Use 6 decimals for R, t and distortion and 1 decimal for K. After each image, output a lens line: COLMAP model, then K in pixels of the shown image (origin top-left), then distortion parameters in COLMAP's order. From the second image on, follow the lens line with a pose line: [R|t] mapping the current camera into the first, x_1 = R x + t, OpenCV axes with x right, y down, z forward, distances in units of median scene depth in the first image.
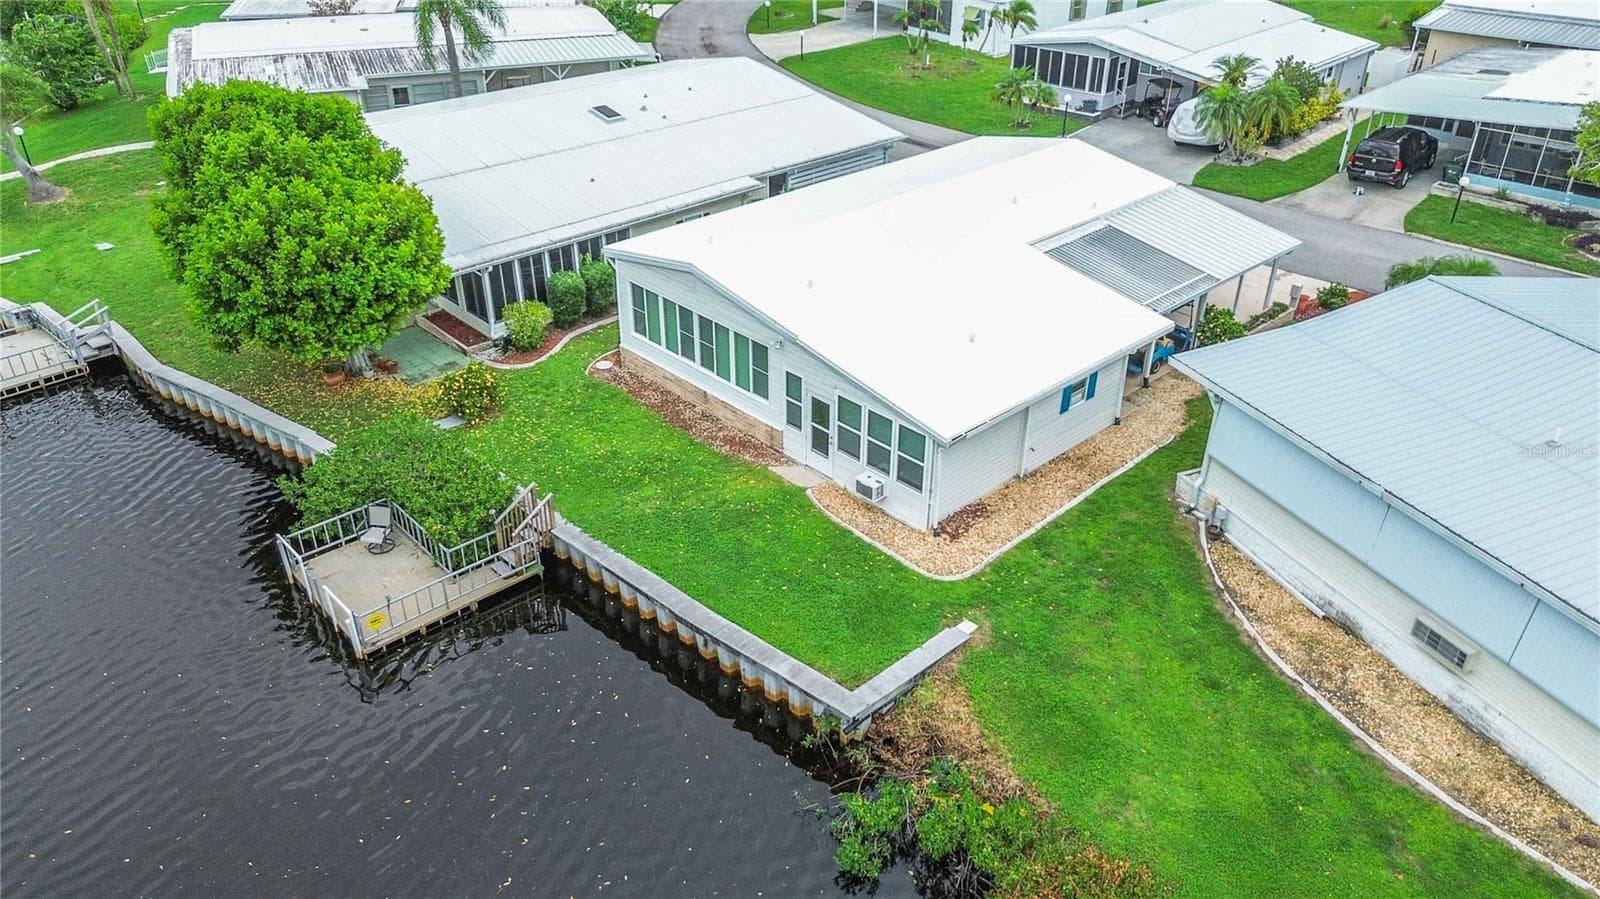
lens RADIAL K [[1128.8, 0, 799.8], [0, 1128.8, 449.2], [0, 0, 1]] dist [0.055011, -0.048436]
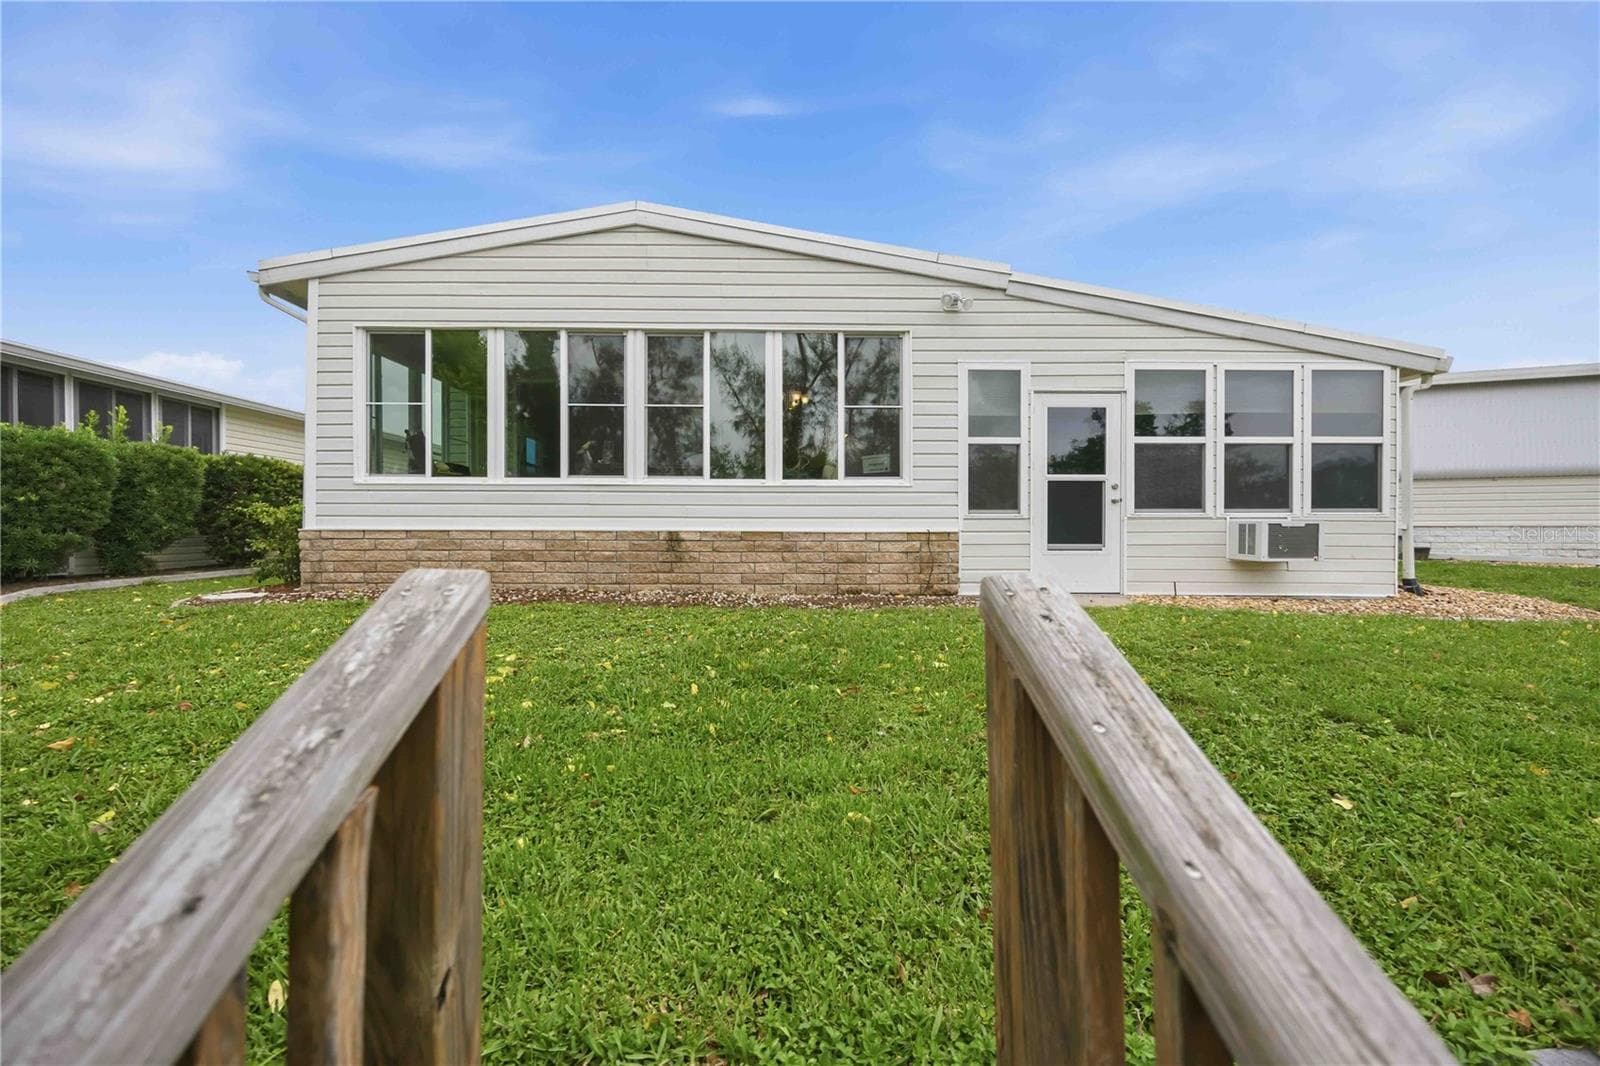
lens RADIAL K [[691.3, 0, 801.5], [0, 691.3, 535.7], [0, 0, 1]] dist [-0.024256, 0.000811]
pose [[0.681767, 0.001989, 0.731567, -0.223915], [0.366755, 0.864326, -0.344139, 0.047939], [-0.632996, 0.502928, 0.588539, 0.815074]]
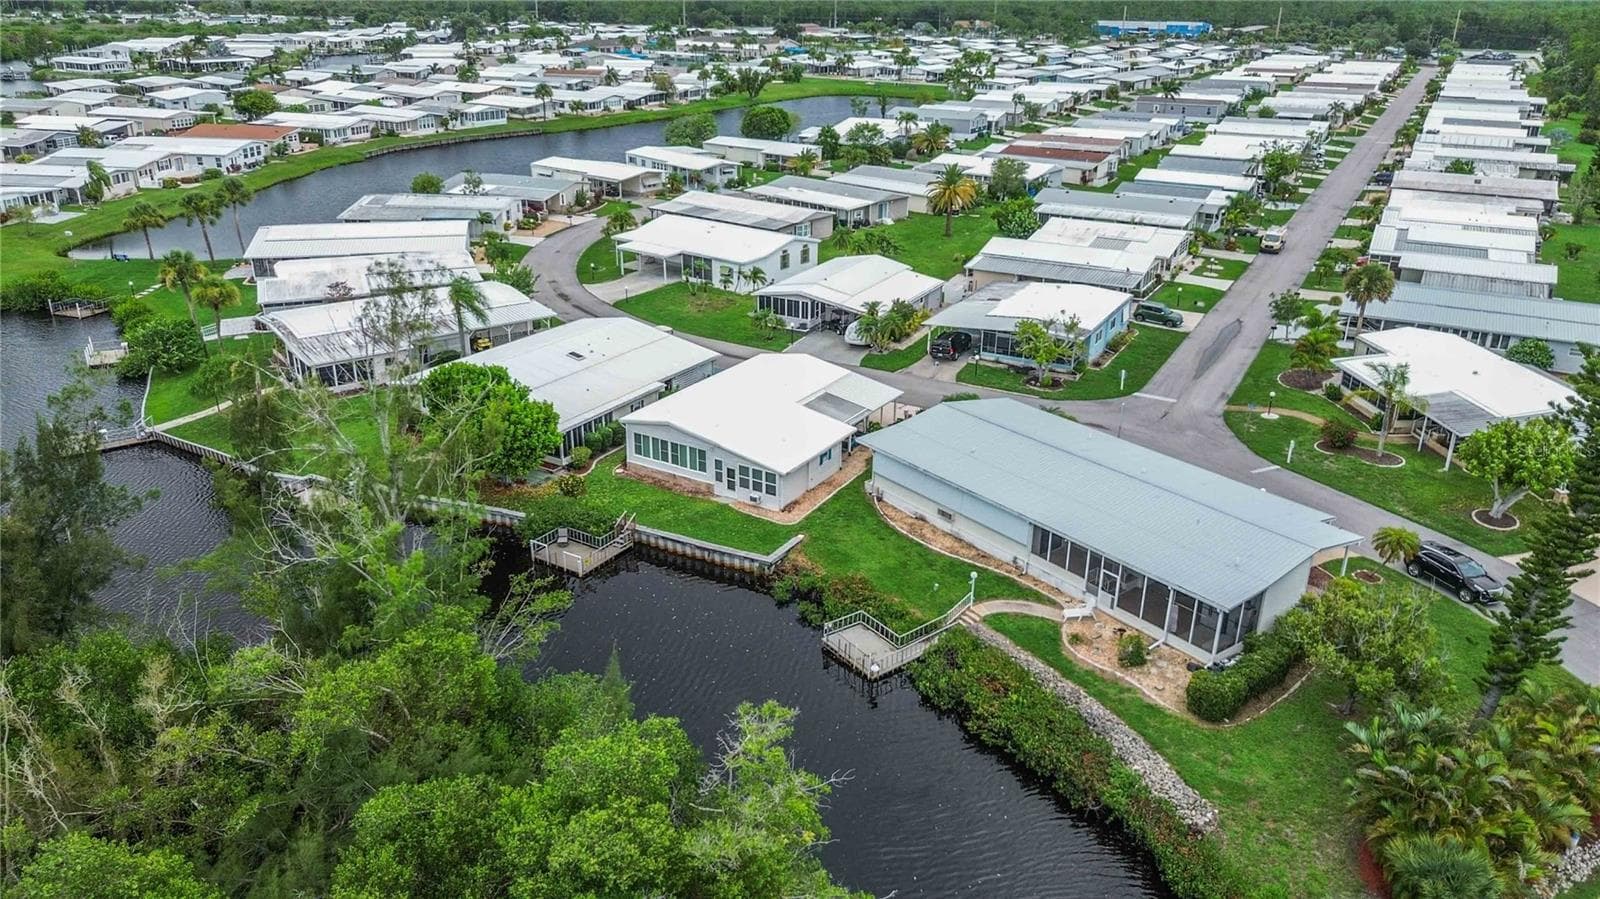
lens RADIAL K [[1128.8, 0, 799.5], [0, 1128.8, 450.2], [0, 0, 1]] dist [0.055011, -0.048436]
pose [[0.964284, -0.095288, 0.247138, -0.406146], [0.128261, 0.984341, -0.120918, 0.216951], [-0.231746, 0.148297, 0.961406, -1.335733]]
